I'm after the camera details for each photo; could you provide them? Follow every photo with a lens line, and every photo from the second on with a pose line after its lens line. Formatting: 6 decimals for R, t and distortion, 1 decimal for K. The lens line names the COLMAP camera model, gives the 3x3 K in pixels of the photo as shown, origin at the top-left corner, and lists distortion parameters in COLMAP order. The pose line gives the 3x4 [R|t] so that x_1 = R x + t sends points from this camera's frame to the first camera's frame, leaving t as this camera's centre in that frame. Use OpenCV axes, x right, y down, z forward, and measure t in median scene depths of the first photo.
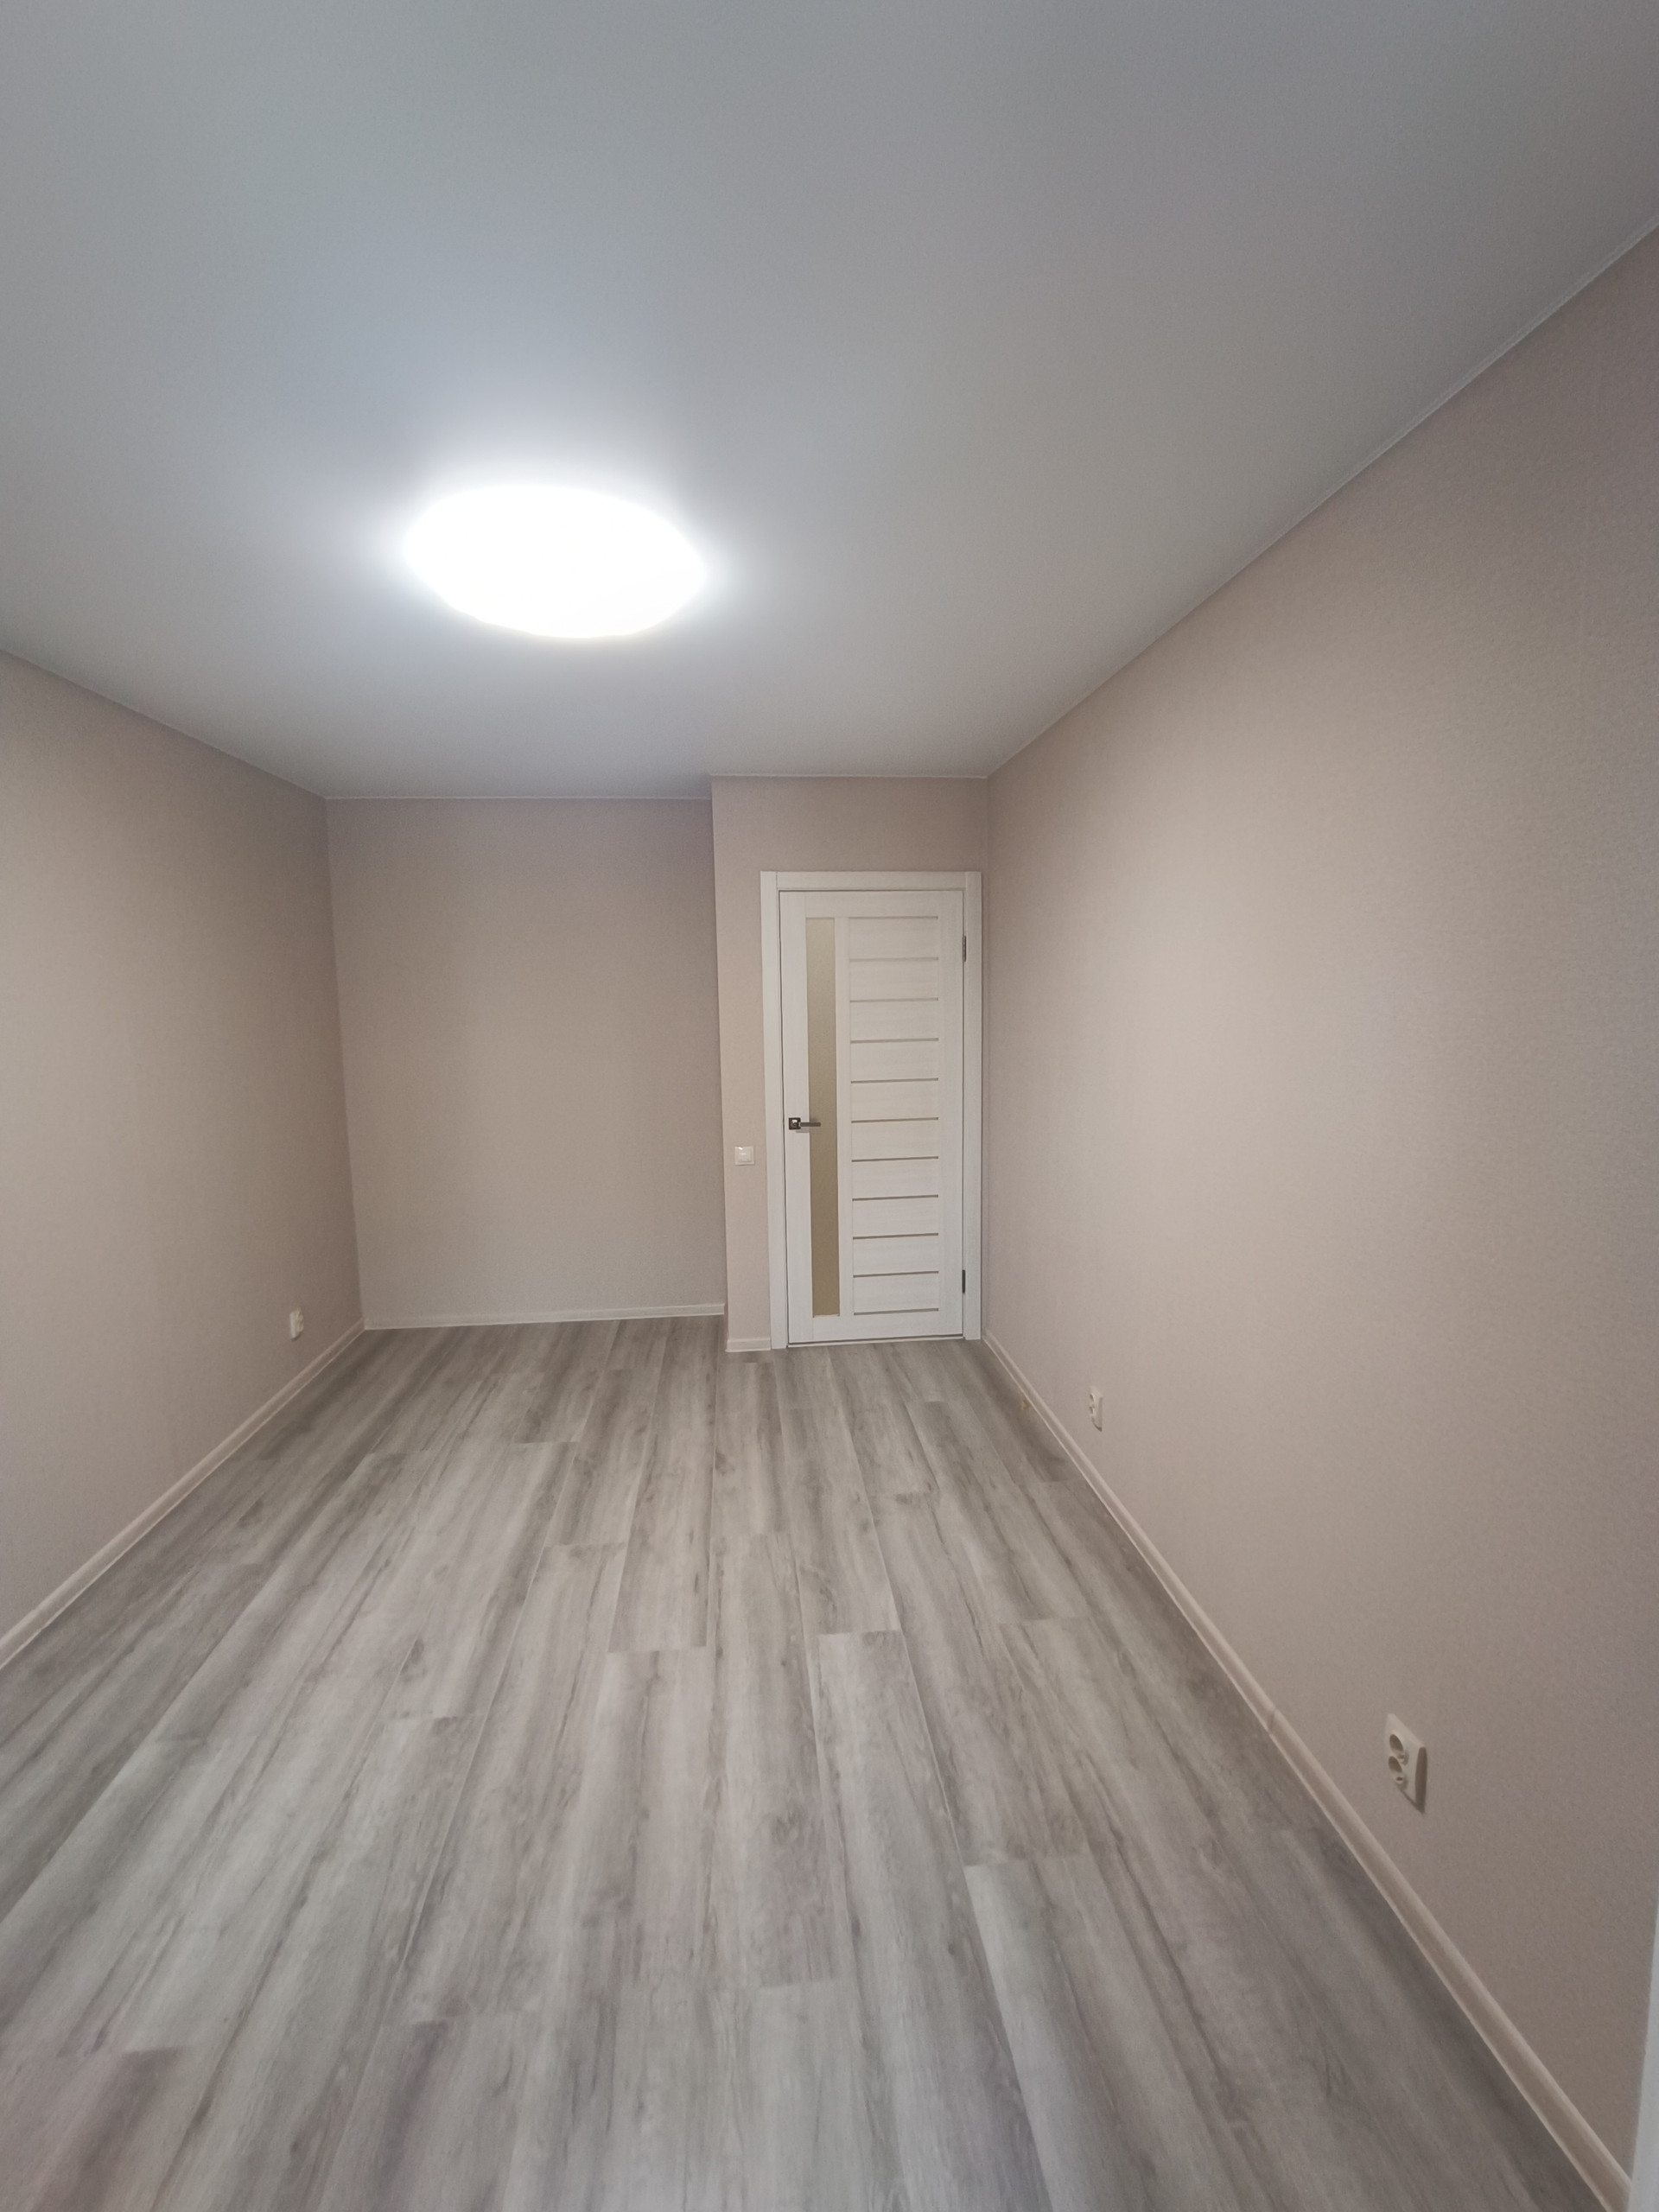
lens RADIAL K [[994.4, 0, 830.2], [0, 994.4, 1112.0], [0, 0, 1]] dist [-0.016079, -0.000023]
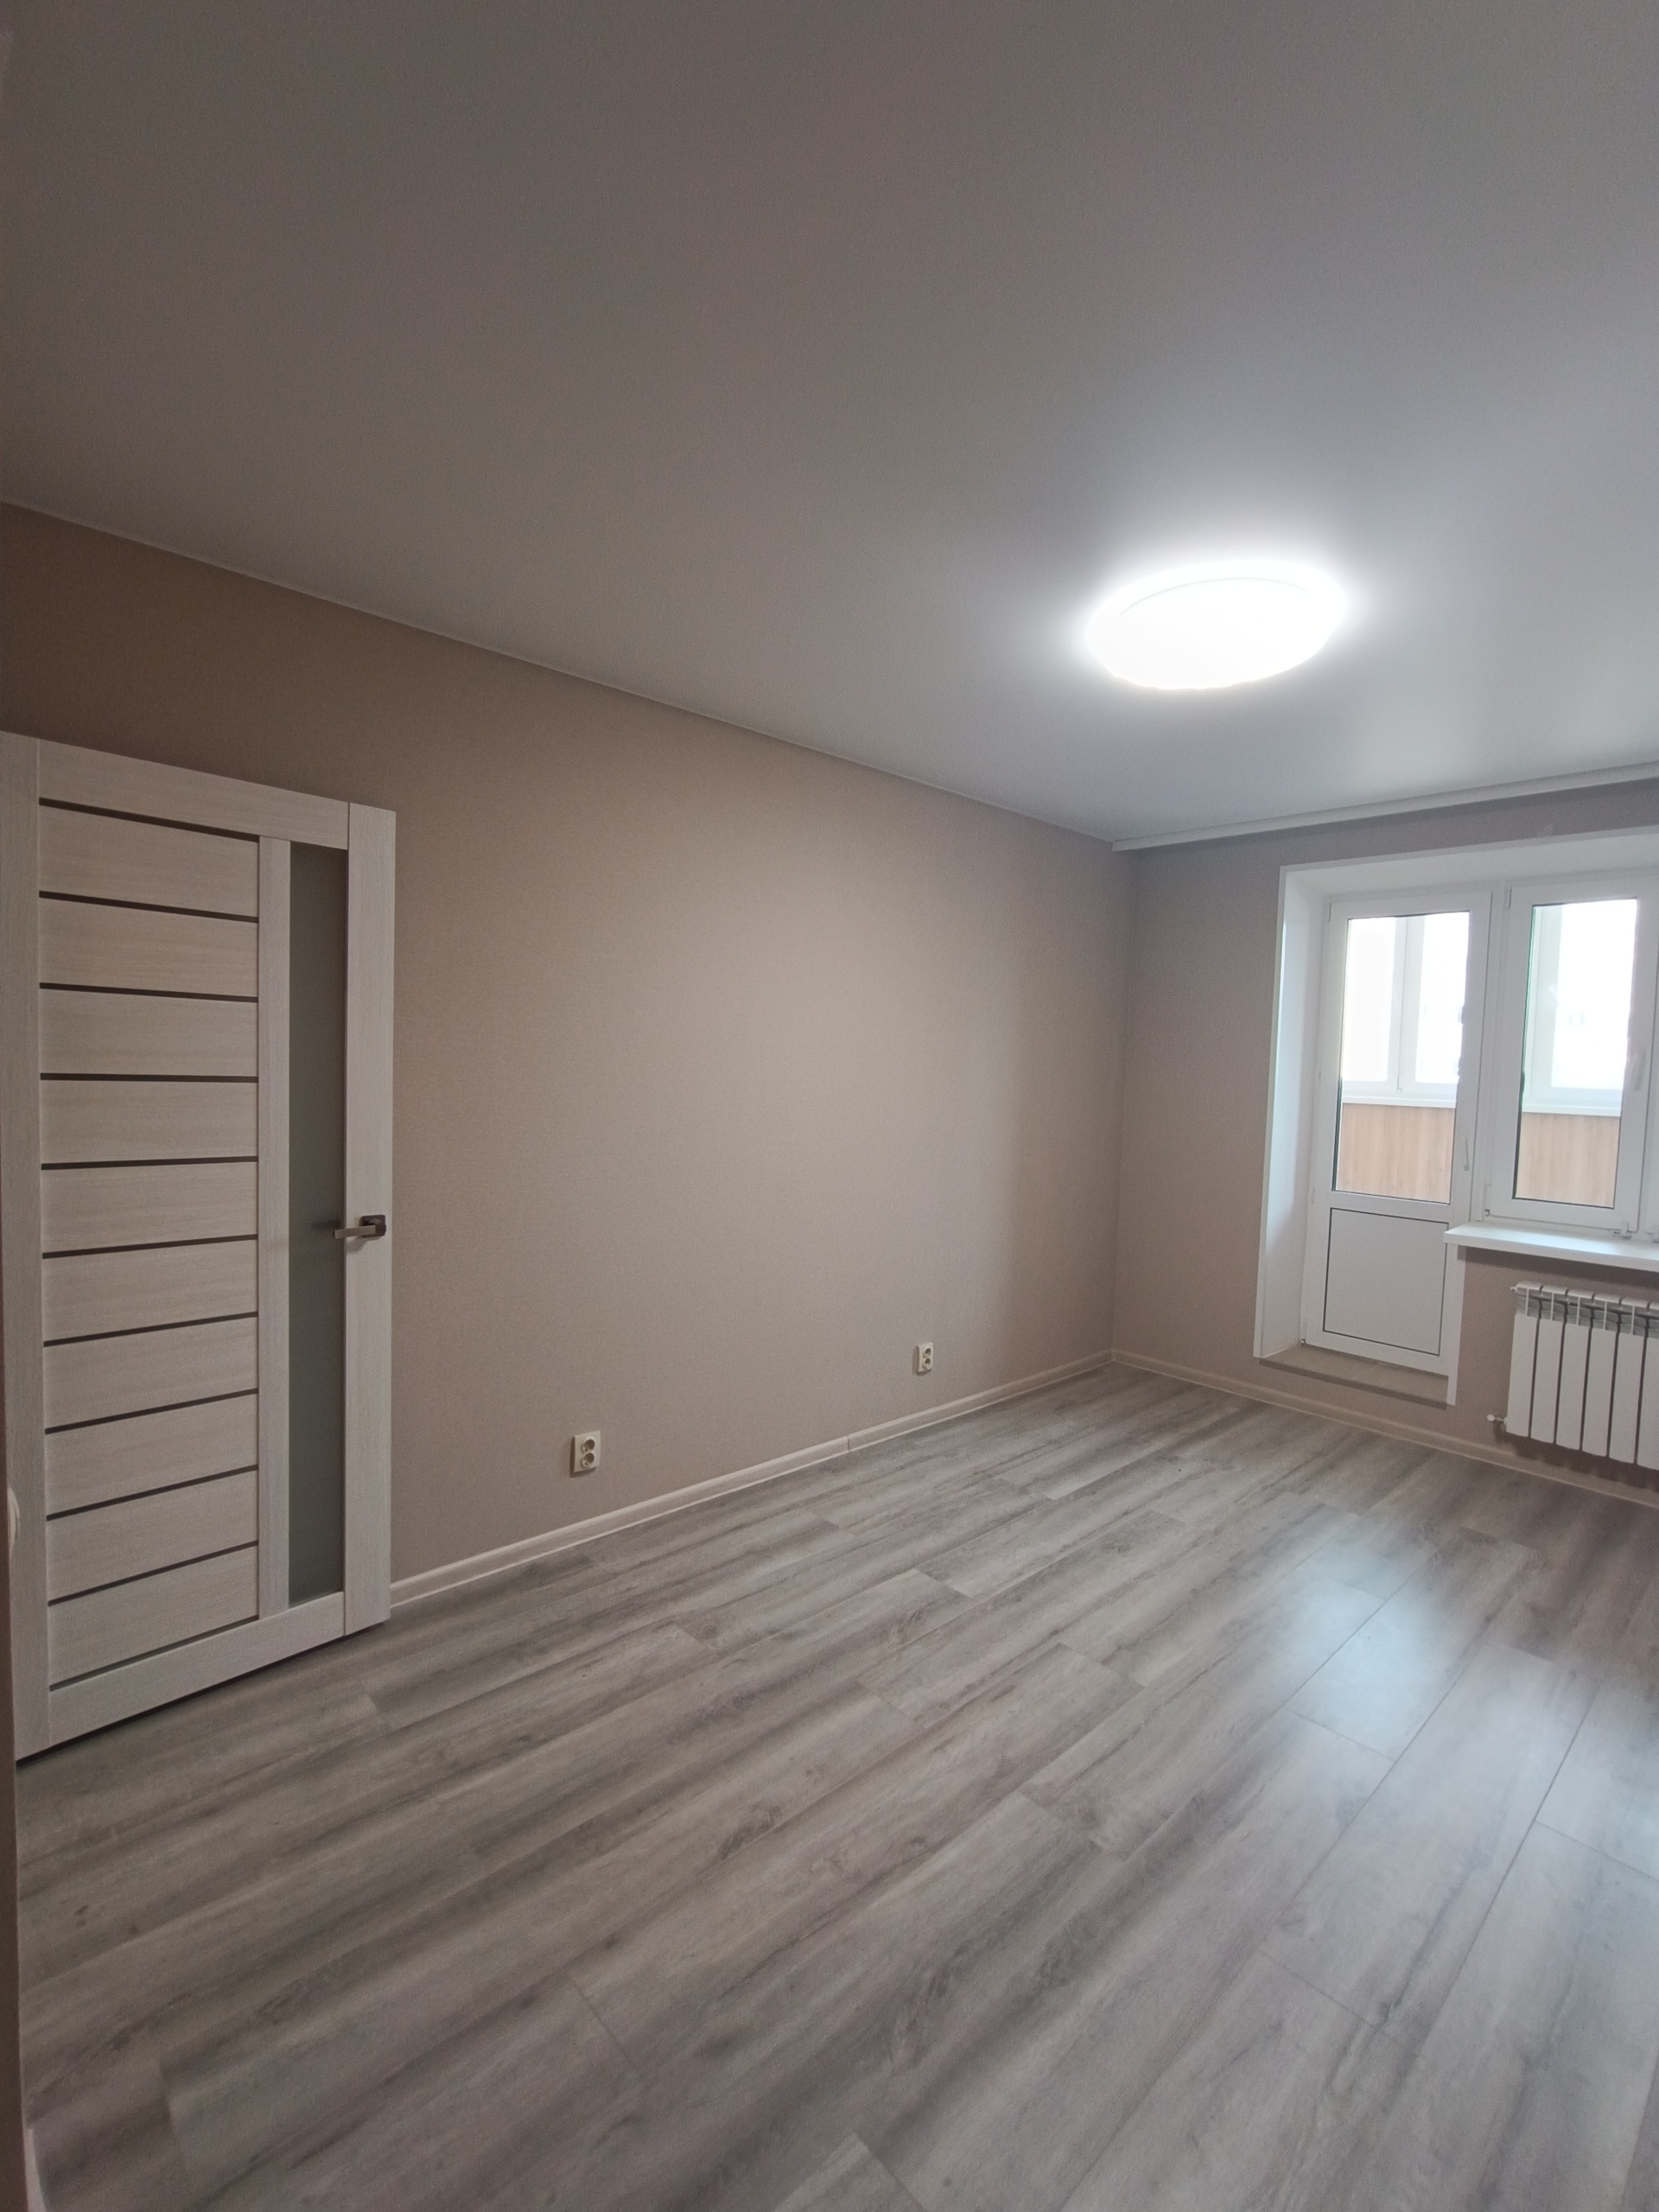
lens RADIAL K [[994.4, 0, 830.2], [0, 994.4, 1112.0], [0, 0, 1]] dist [-0.016079, -0.000023]
pose [[-0.606685, -0.046477, 0.793582, -0.648605], [0.074953, 0.990498, 0.115311, -0.117927], [-0.791401, 0.129439, -0.597437, 1.458214]]
